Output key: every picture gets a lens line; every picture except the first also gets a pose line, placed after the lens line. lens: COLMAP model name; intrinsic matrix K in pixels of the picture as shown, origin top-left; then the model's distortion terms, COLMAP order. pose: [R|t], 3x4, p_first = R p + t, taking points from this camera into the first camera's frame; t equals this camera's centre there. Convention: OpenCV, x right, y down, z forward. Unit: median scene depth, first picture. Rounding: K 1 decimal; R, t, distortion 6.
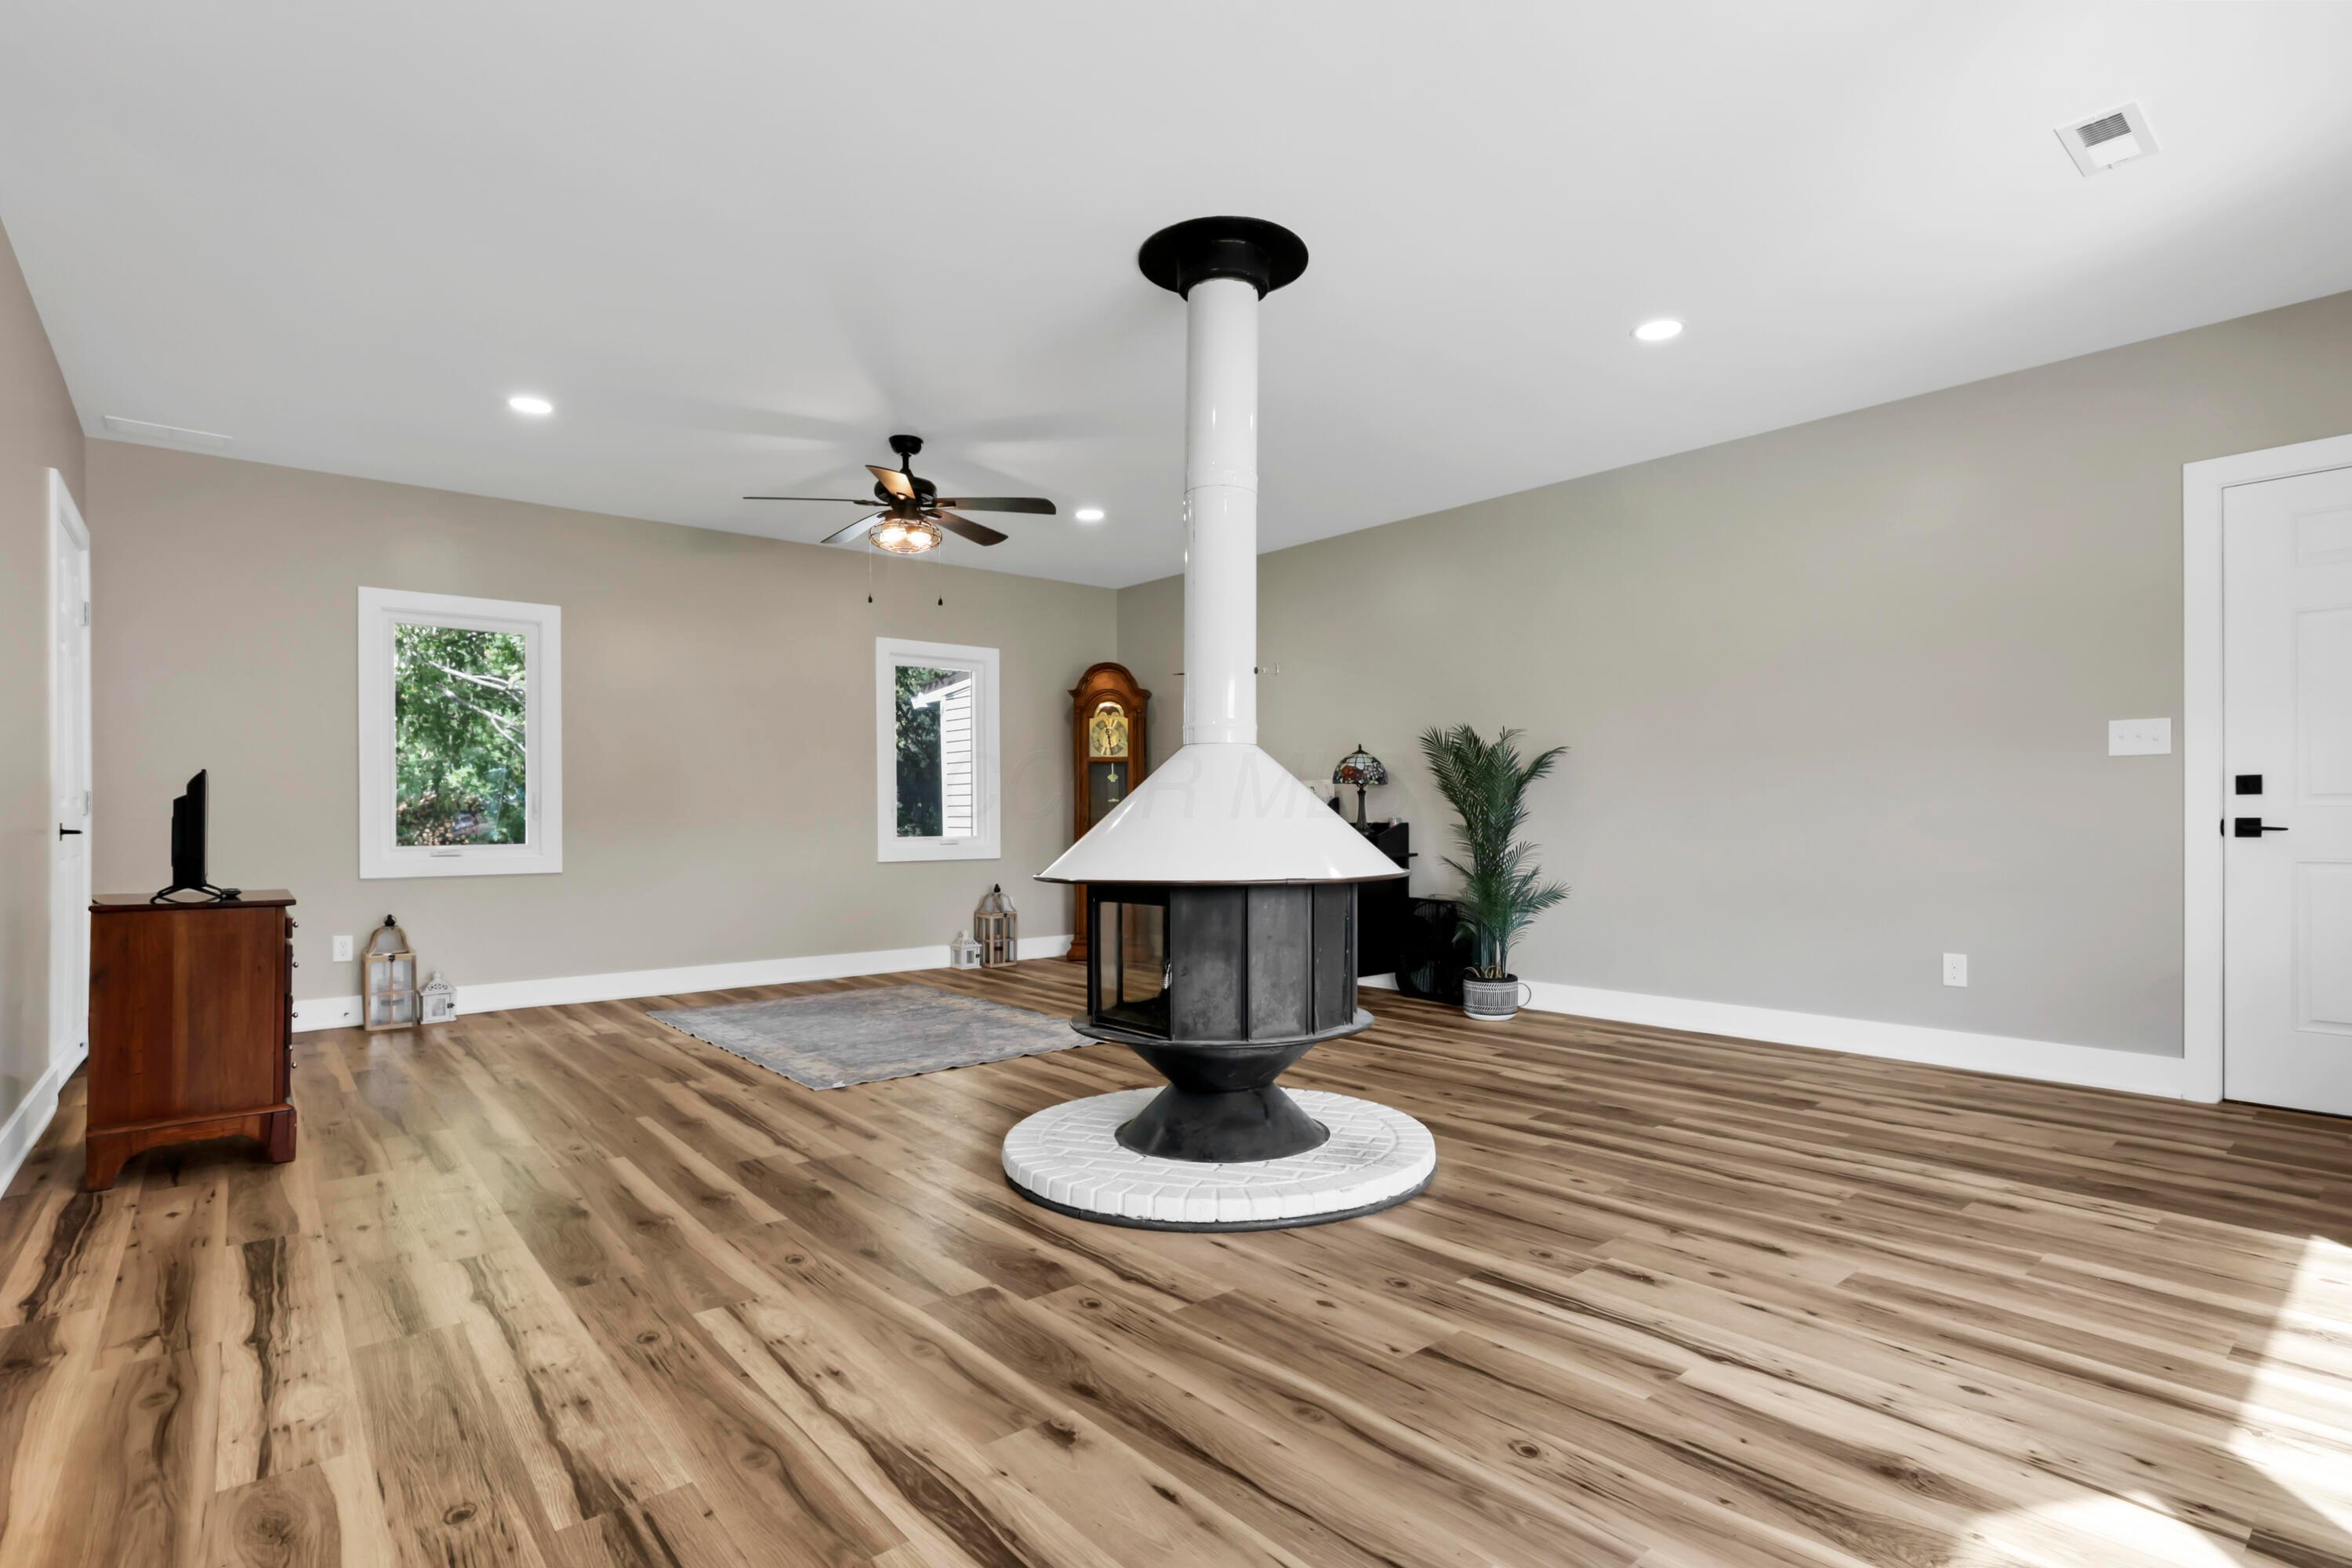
lens RADIAL K [[1137.9, 0, 1185.8], [0, 1137.9, 813.9], [0, 0, 1]] dist [-0.035146, 0.000277]
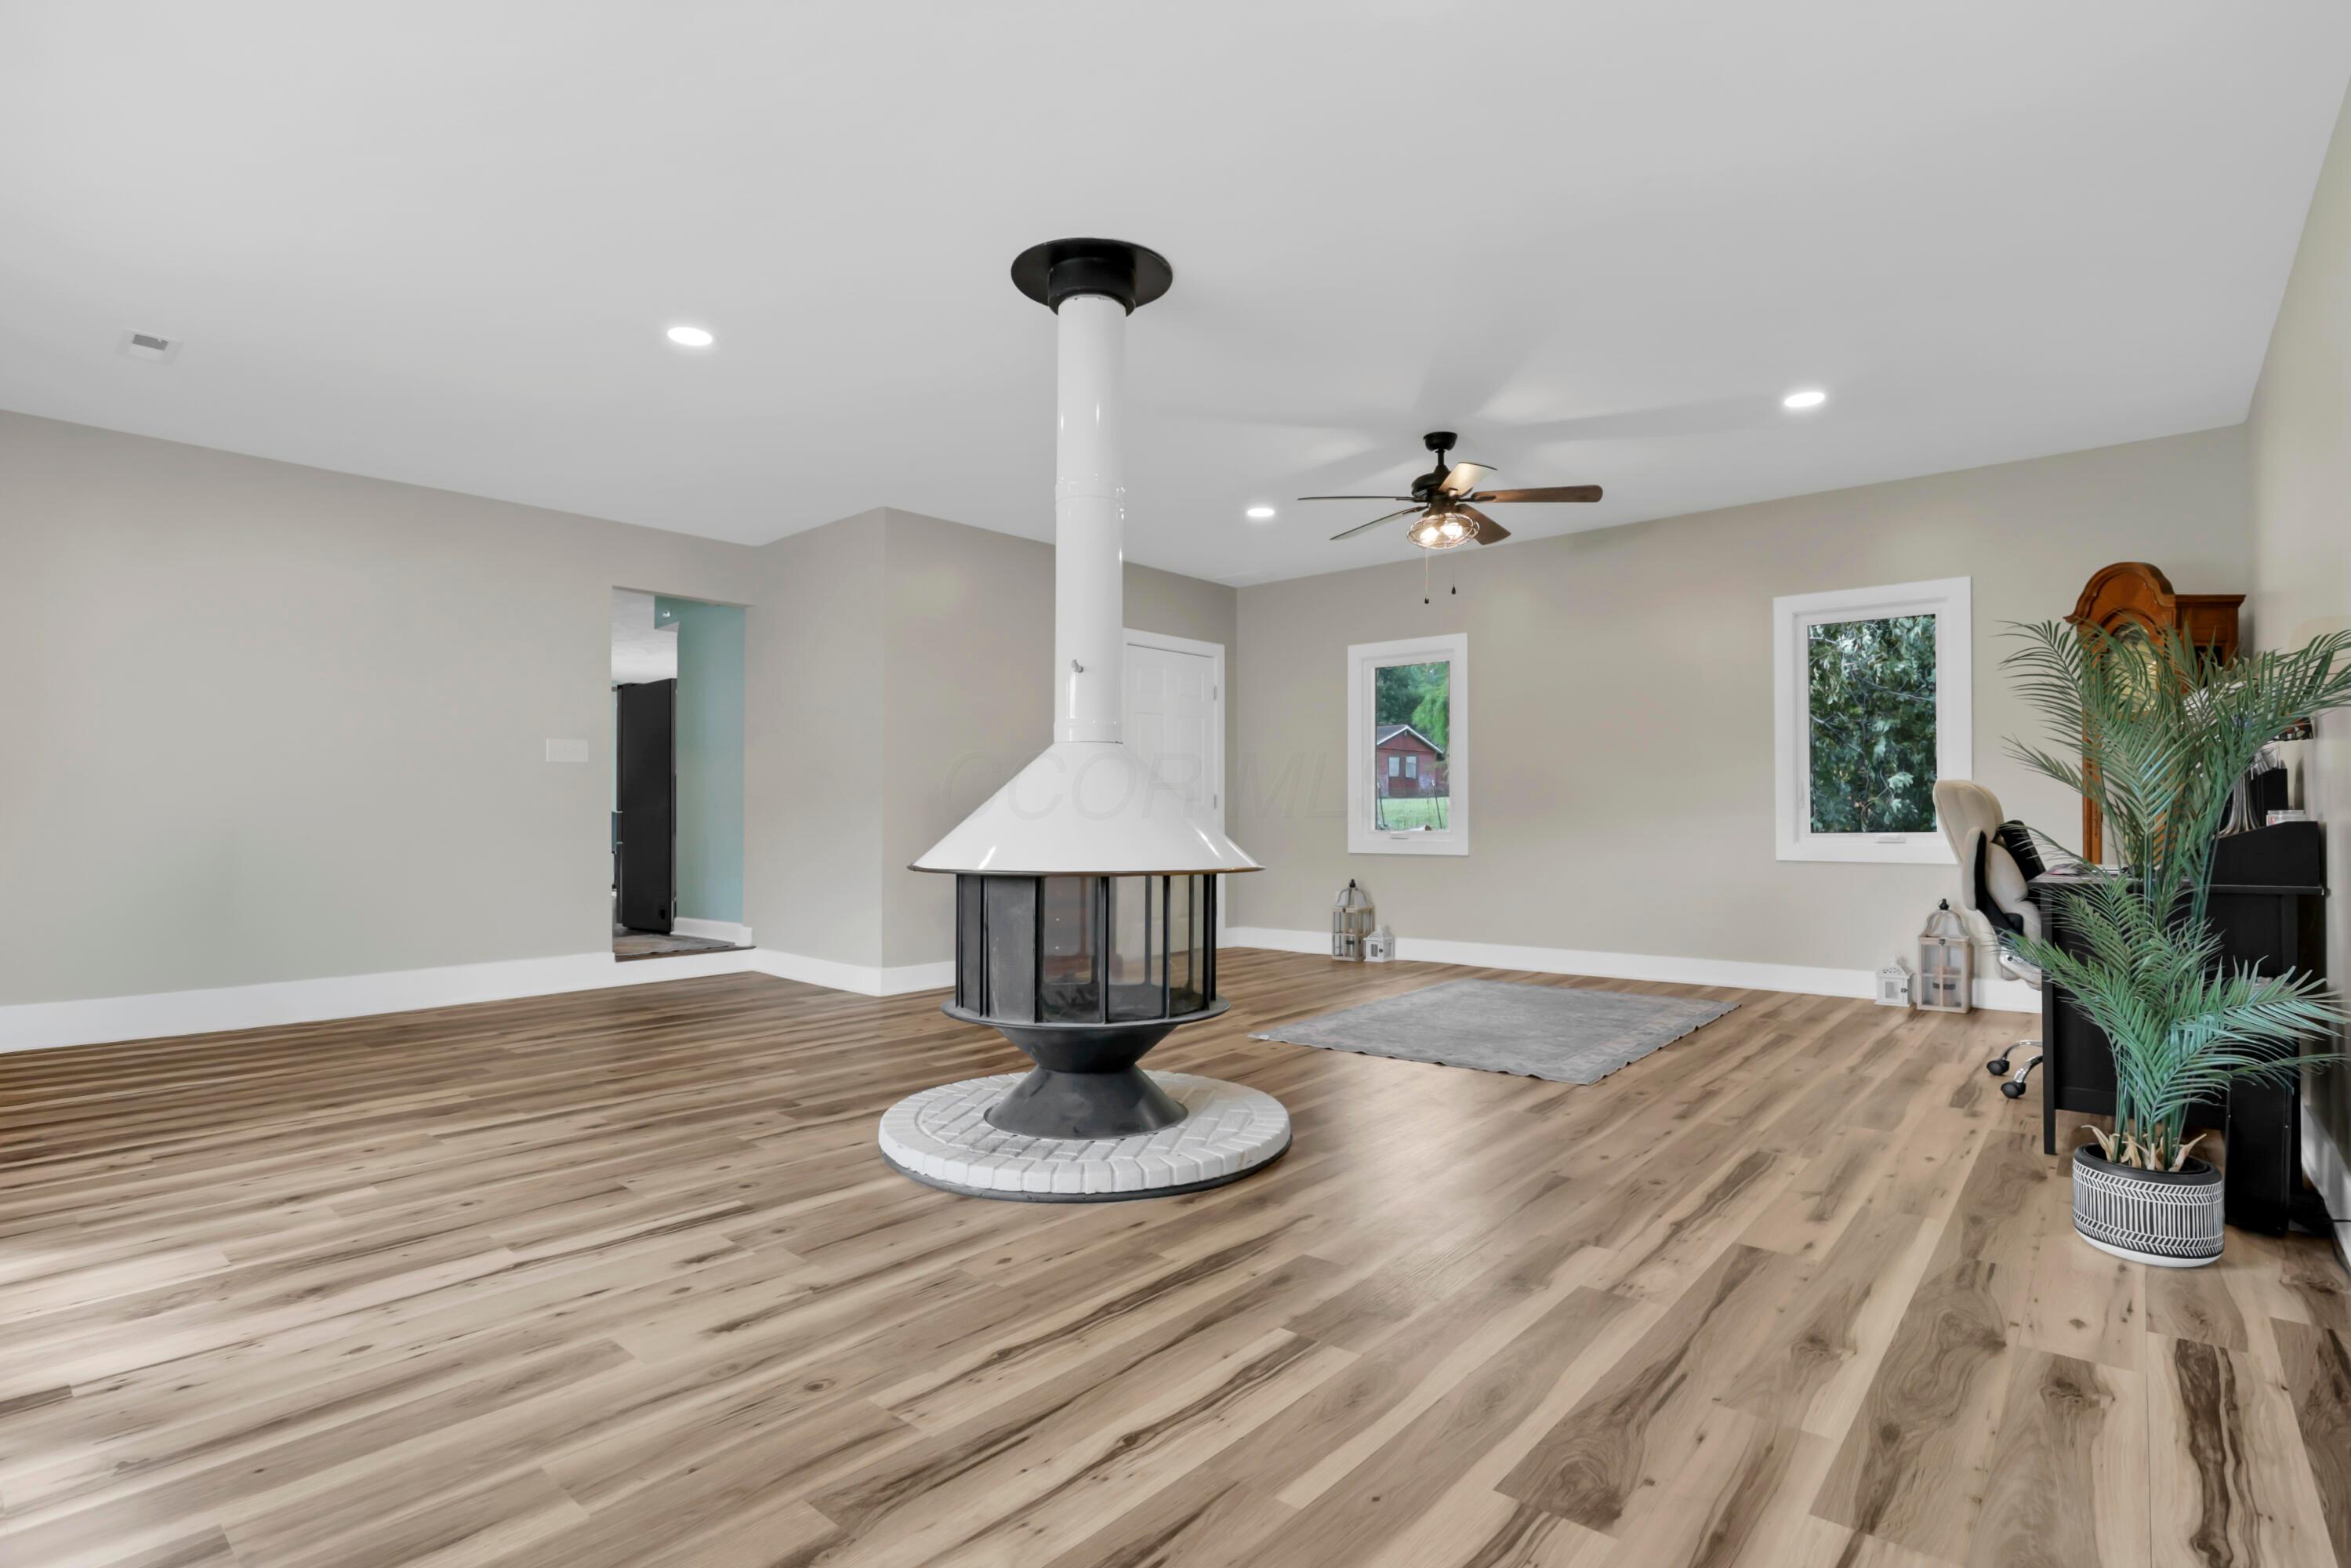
lens RADIAL K [[1137.4, 0, 1185.3], [0, 1137.4, 813.9], [0, 0, 1]] dist [-0.035146, 0.000277]
pose [[0.169062, 0.007728, -0.985575, 1.407741], [0.003773, 0.999957, 0.008488, -0.005322], [0.985598, -0.005154, 0.169026, 1.191869]]
